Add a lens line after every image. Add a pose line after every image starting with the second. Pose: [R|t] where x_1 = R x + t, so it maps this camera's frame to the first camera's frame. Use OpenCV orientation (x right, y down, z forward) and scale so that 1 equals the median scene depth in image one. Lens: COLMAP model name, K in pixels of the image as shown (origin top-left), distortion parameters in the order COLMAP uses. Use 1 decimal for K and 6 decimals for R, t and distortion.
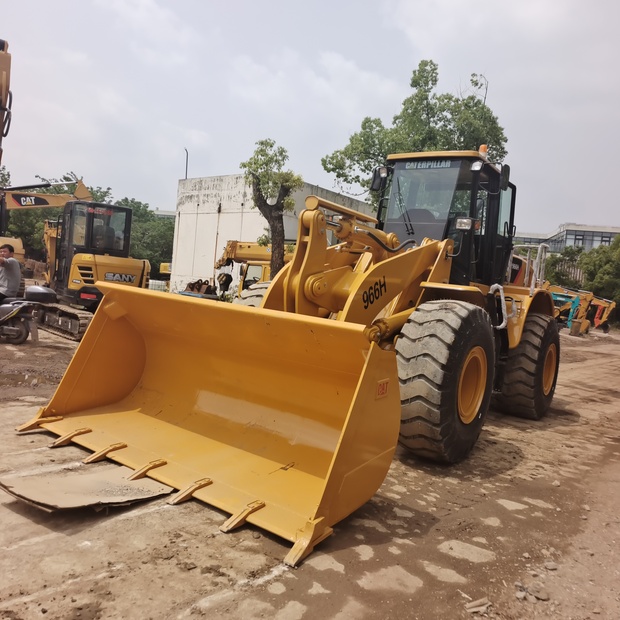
lens RADIAL K [[572.8, 0, 313.6], [0, 572.8, 310.3], [0, 0, 1]] dist [0.006373, 0.014167]
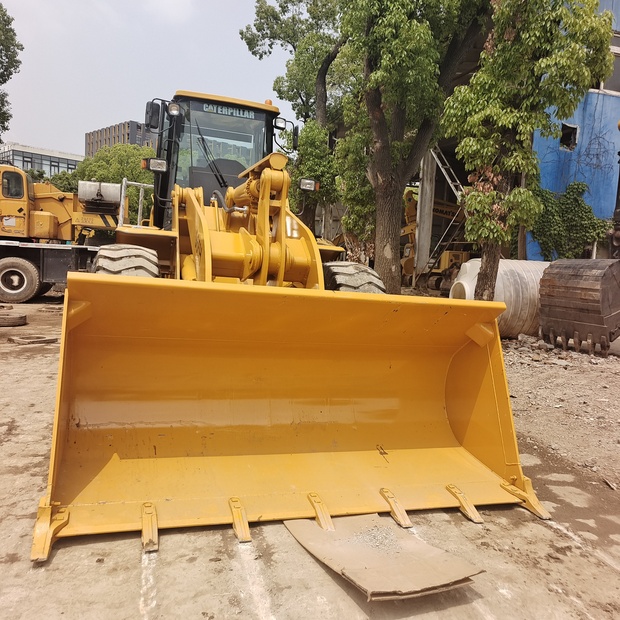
lens RADIAL K [[573.5, 0, 317.2], [0, 573.5, 310.3], [0, 0, 1]] dist [0.034627, -0.004662]
pose [[0.575036, -0.133958, 0.807086, -0.541581], [0.024948, 0.988916, 0.146363, -0.069195], [-0.817747, -0.064029, 0.572005, 0.336594]]
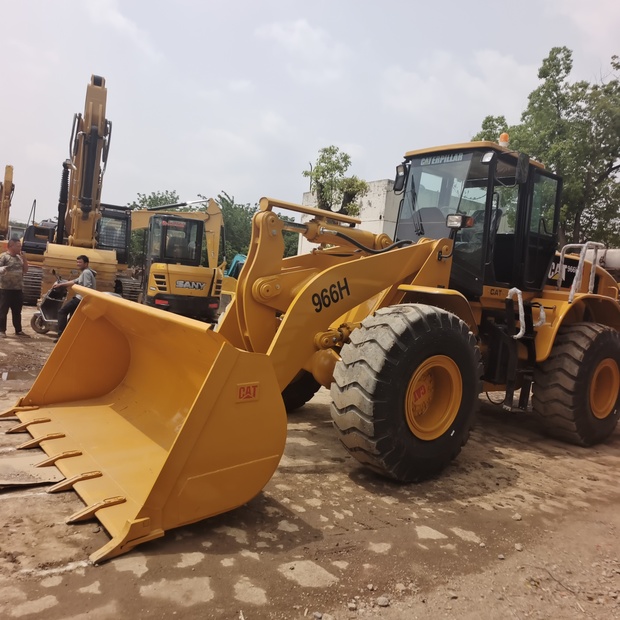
lens RADIAL K [[573.5, 0, 317.2], [0, 573.5, 310.3], [0, 0, 1]] dist [0.034627, -0.004662]
pose [[0.960038, 0.007819, -0.279759, 0.279200], [-0.013372, 0.999750, -0.017947, 0.008967], [0.279549, 0.020971, 0.959902, 0.059511]]
